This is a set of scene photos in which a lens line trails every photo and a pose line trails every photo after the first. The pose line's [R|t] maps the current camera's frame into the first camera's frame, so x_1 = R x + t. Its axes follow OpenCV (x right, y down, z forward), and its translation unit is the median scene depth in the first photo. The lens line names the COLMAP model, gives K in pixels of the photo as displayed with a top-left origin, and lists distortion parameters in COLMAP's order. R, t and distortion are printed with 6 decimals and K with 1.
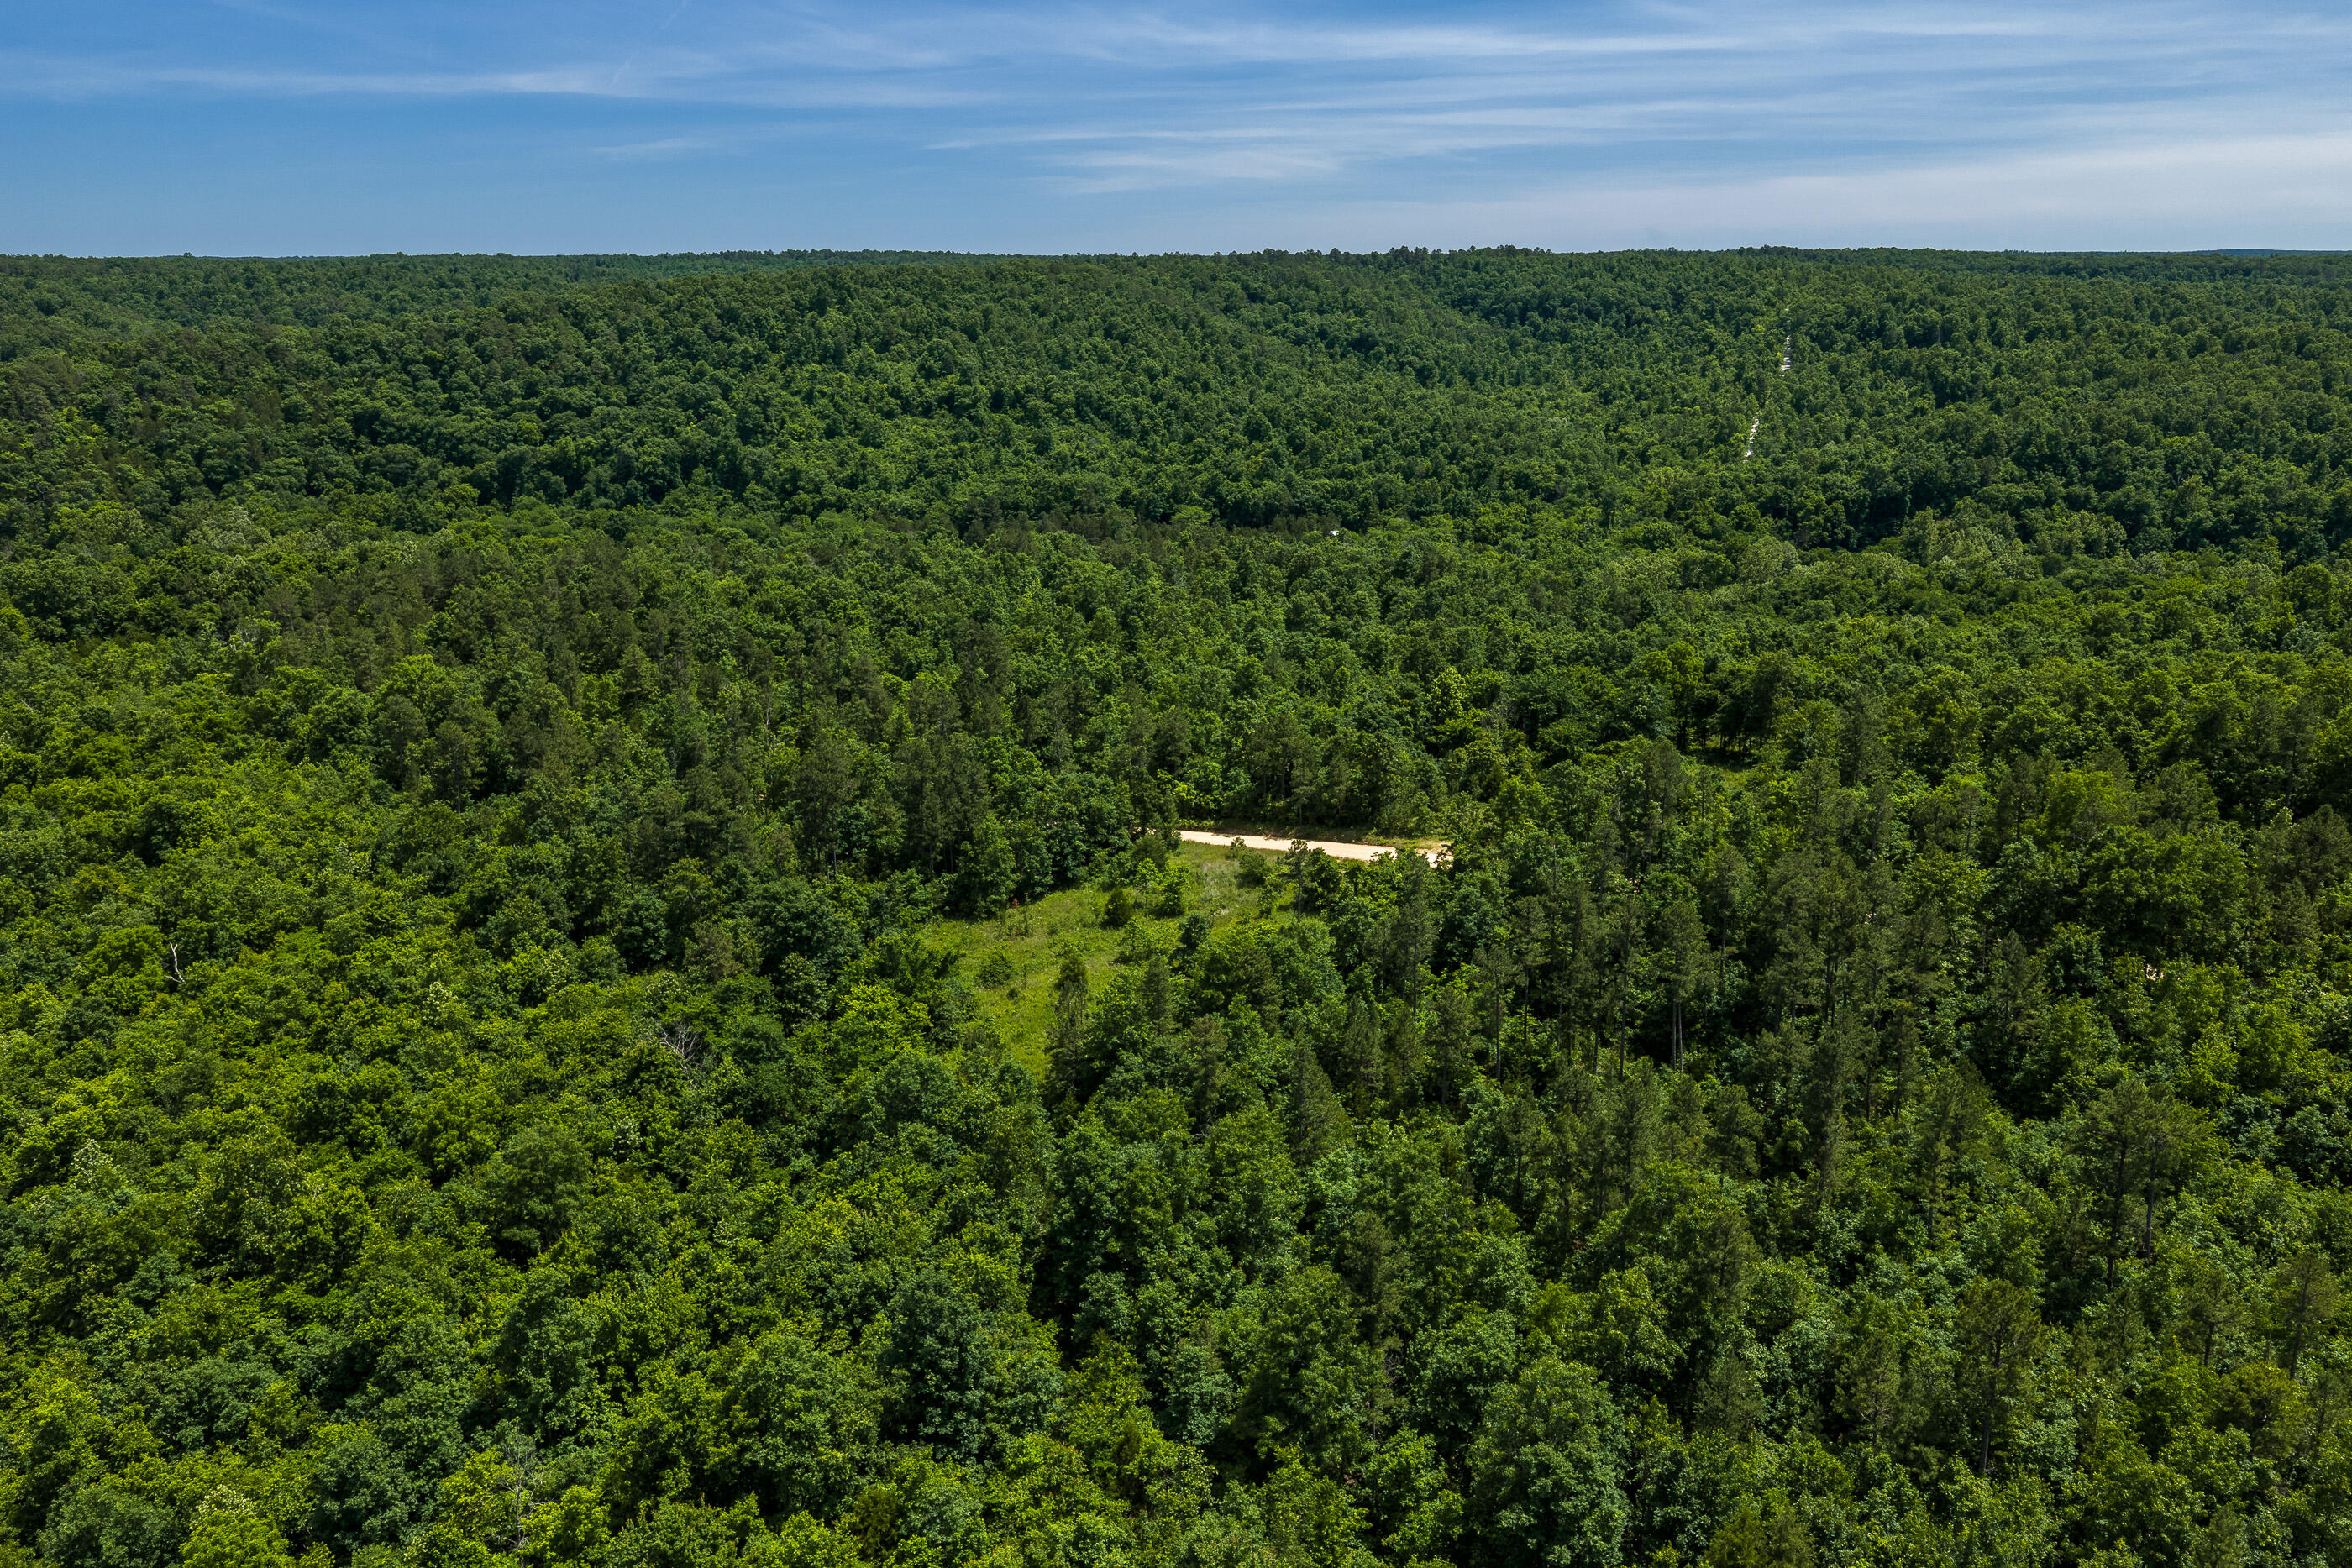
lens RADIAL K [[1946.6, 0, 1178.5], [0, 1946.6, 786.6], [0, 0, 1]] dist [0.011828, -0.013849]
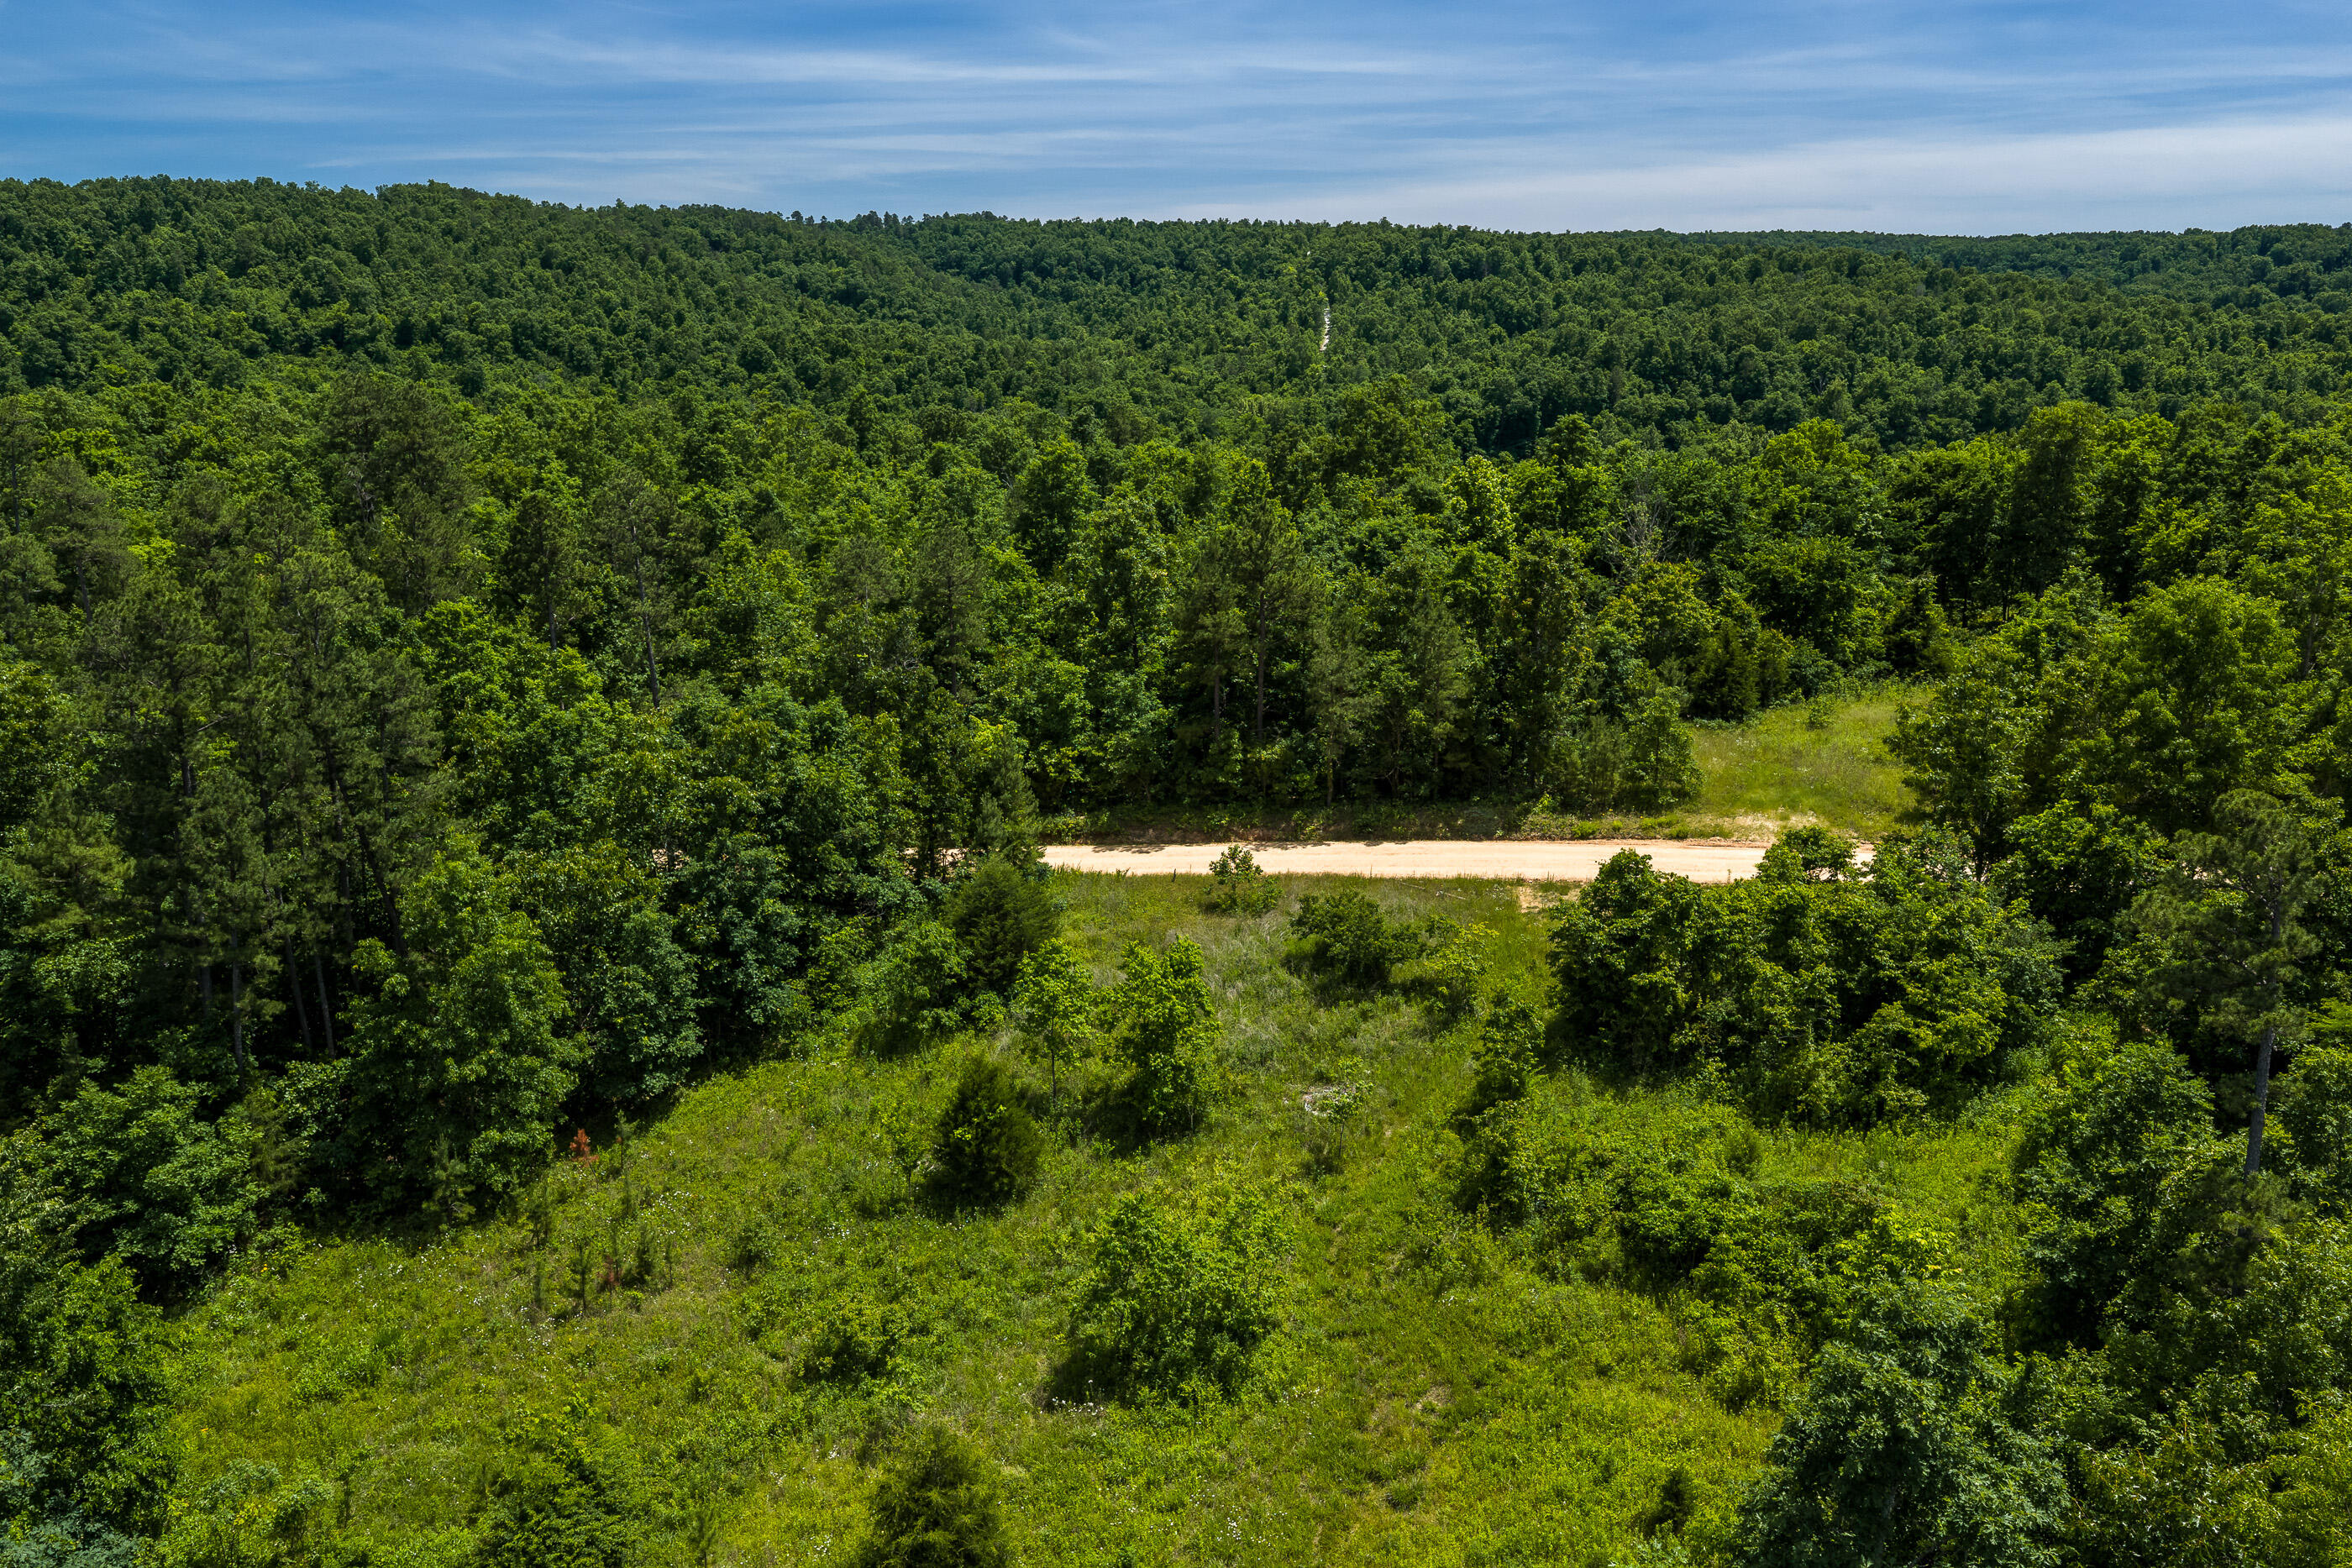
lens RADIAL K [[1946.6, 0, 1181.5], [0, 1946.6, 772.4], [0, 0, 1]] dist [0.011828, -0.013849]
pose [[0.960264, -0.071690, 0.269729, -0.020497], [0.076770, 0.997014, -0.008316, 0.004489], [-0.268328, 0.028692, 0.962900, 0.200082]]
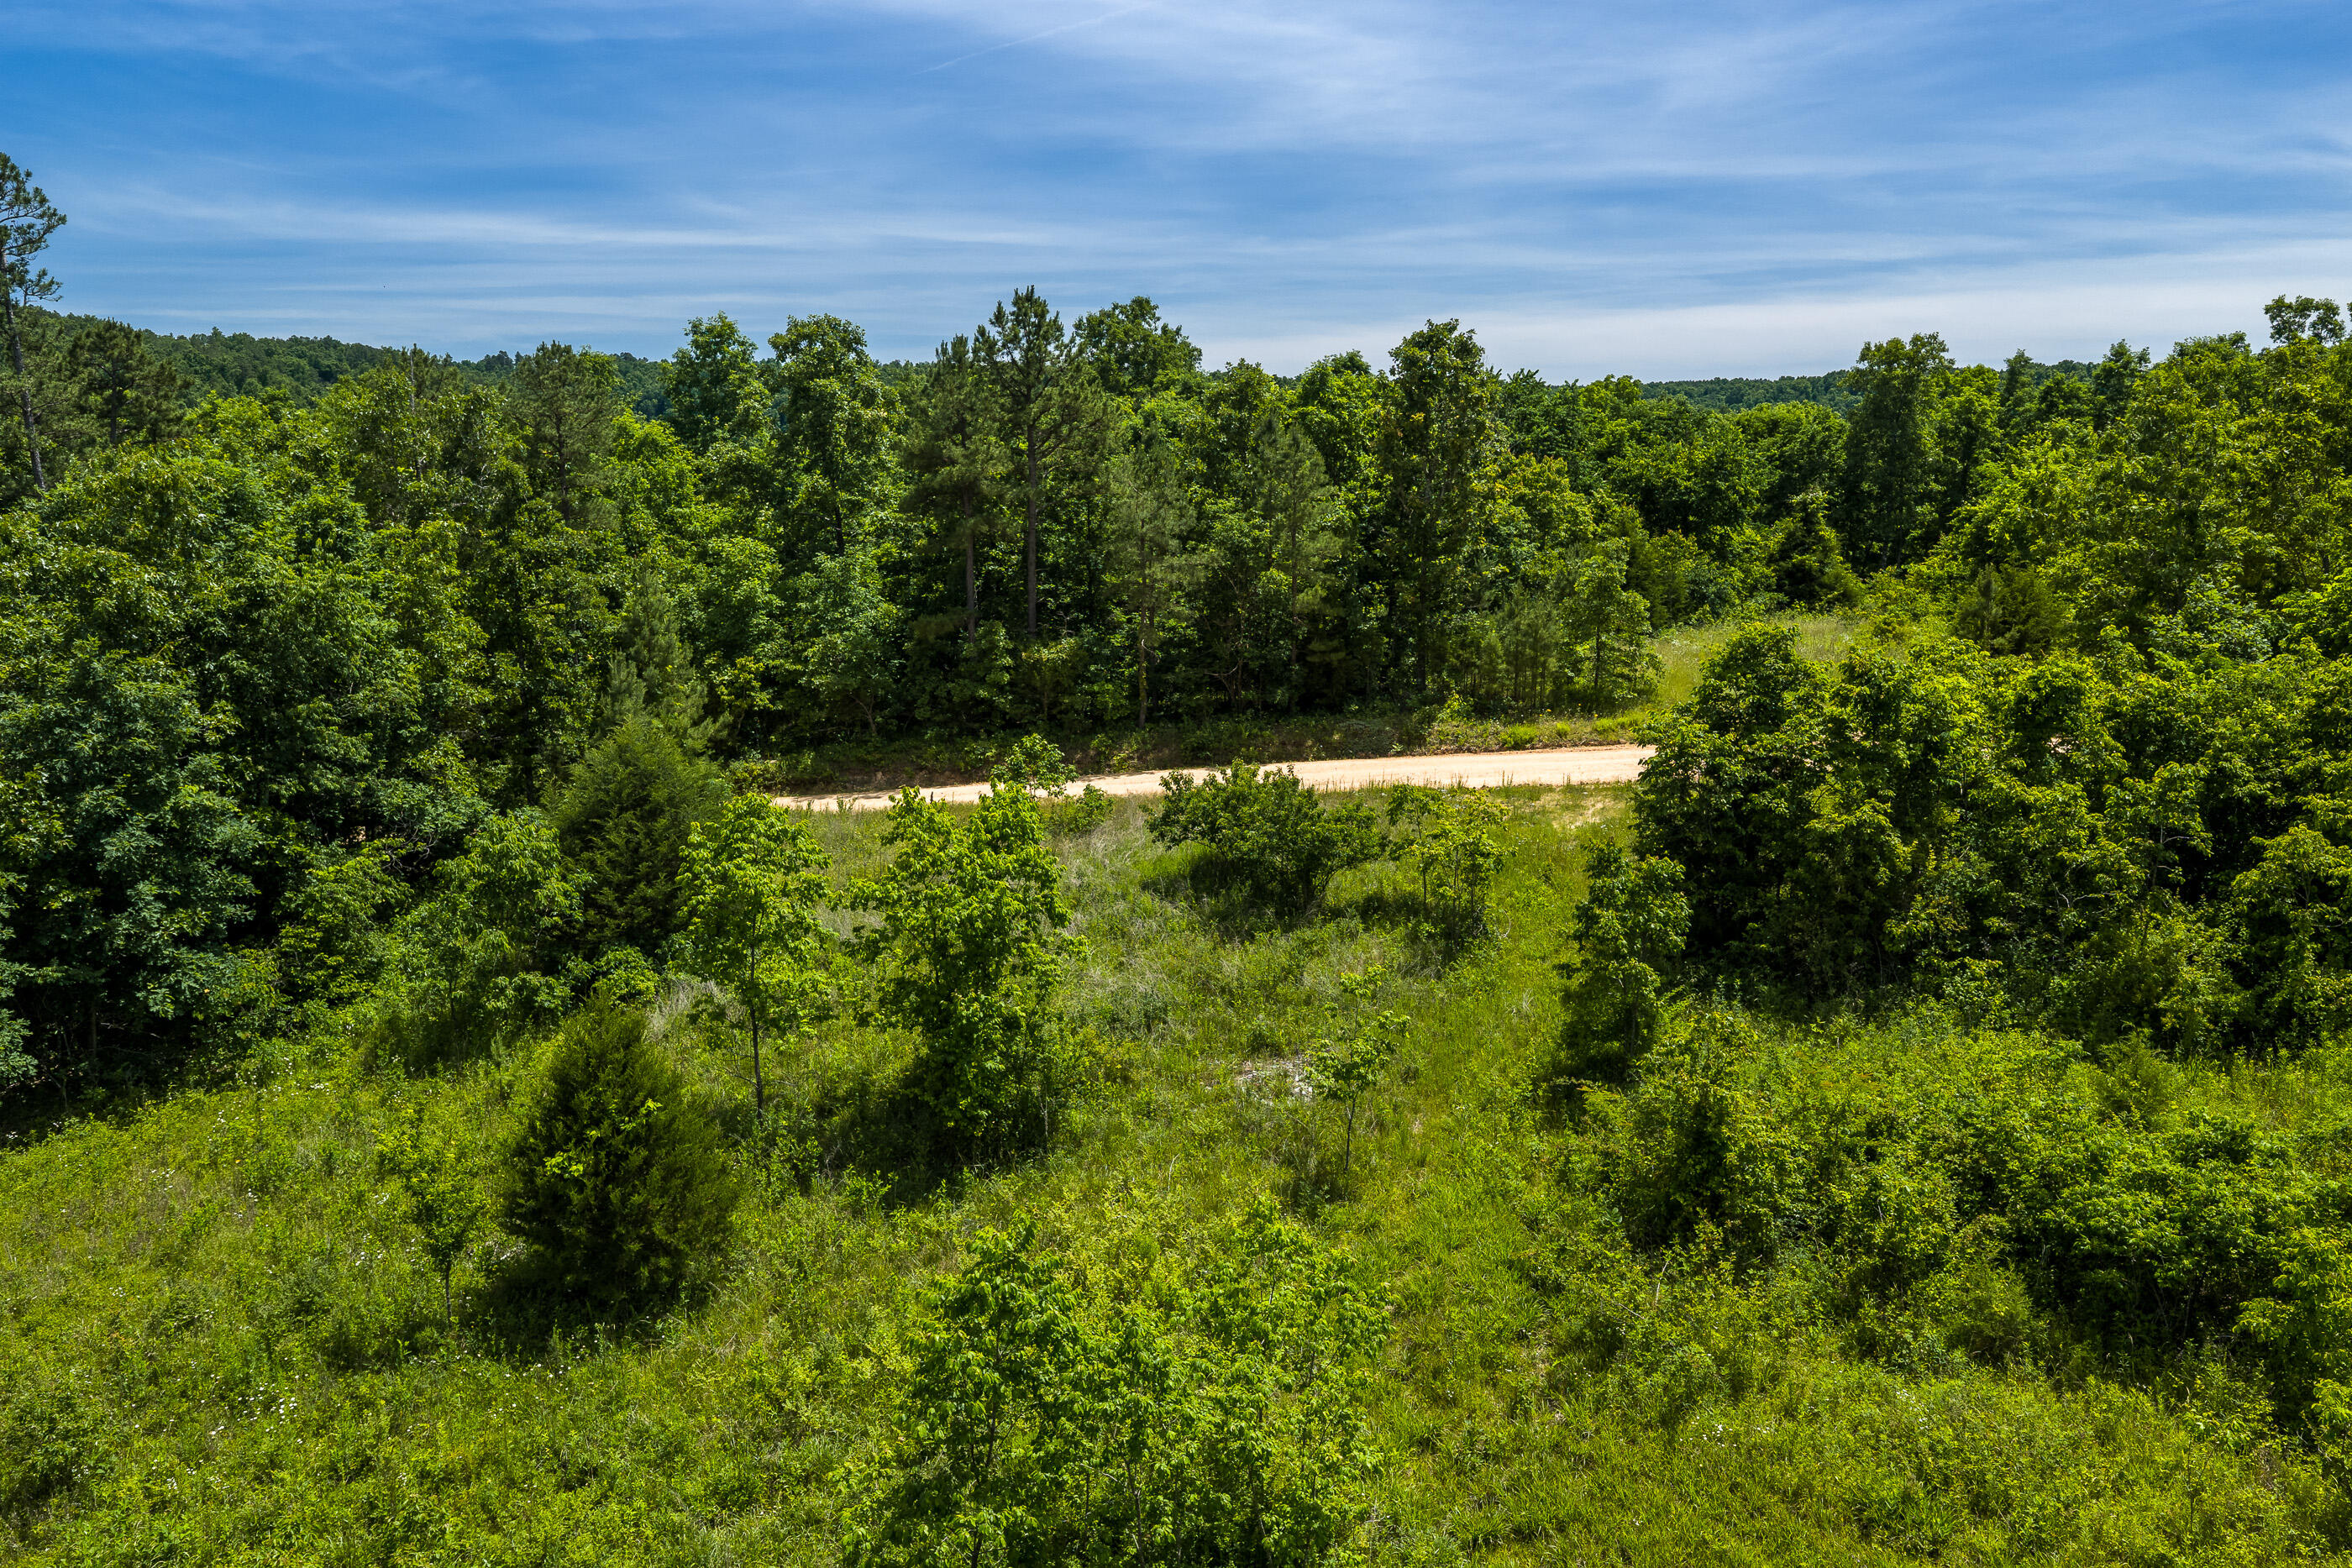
lens RADIAL K [[1946.6, 0, 1178.9], [0, 1946.6, 777.8], [0, 0, 1]] dist [0.011828, -0.013849]
pose [[0.897056, -0.080164, 0.434585, -0.014124], [0.121272, 0.990311, -0.067652, 0.013850], [-0.424951, 0.113391, 0.898087, 0.238201]]
